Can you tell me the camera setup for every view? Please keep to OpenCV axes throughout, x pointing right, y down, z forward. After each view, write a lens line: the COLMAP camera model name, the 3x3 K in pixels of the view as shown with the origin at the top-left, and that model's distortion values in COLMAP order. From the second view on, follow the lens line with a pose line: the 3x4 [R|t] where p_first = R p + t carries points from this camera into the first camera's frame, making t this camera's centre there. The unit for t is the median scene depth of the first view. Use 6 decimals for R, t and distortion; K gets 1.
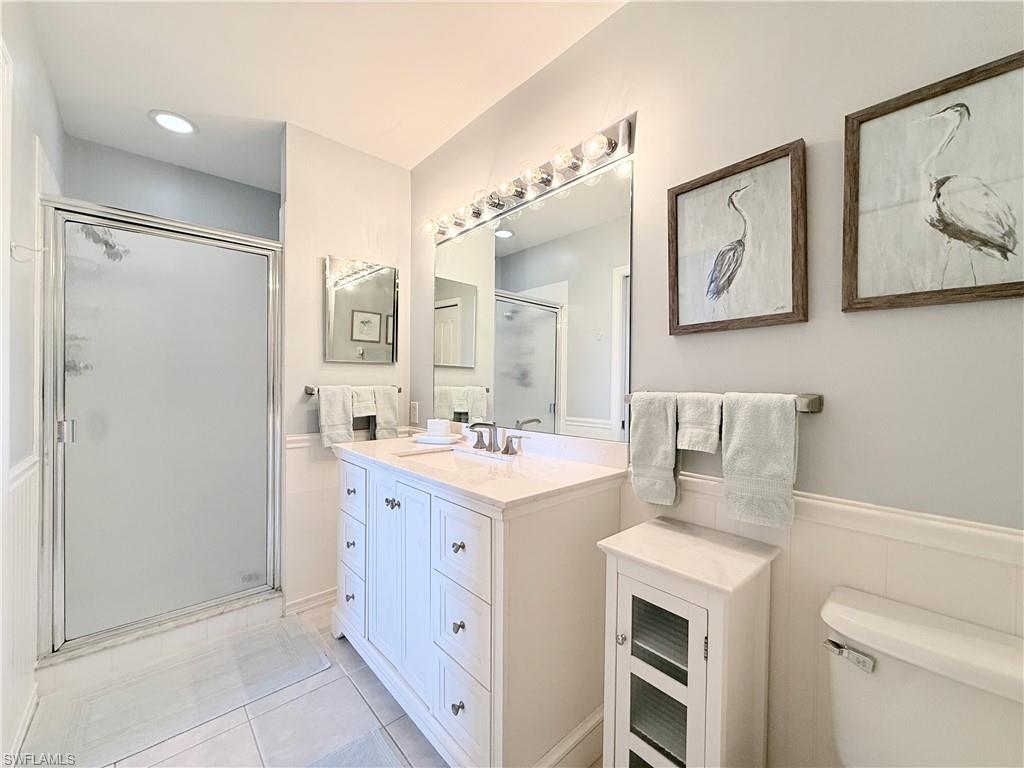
lens RADIAL K [[409.4, 0, 512.0], [0, 409.4, 384.0], [0, 0, 1]] dist [0.003101, 0.000304]
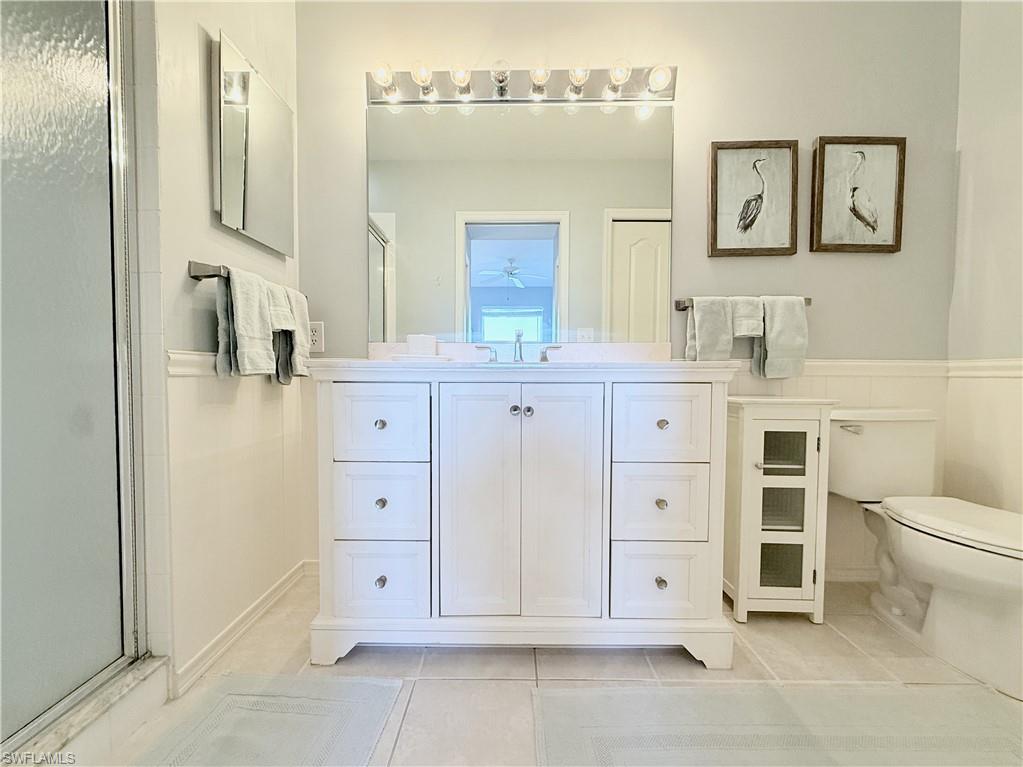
lens RADIAL K [[422.4, 0, 525.2], [0, 422.4, 385.3], [0, 0, 1]] dist [-0.000949, -0.000024]
pose [[0.678189, -0.029862, 0.734280, -1.149971], [0.003839, 0.999304, 0.037094, 0.274721], [-0.734877, -0.022338, 0.677832, 0.571933]]
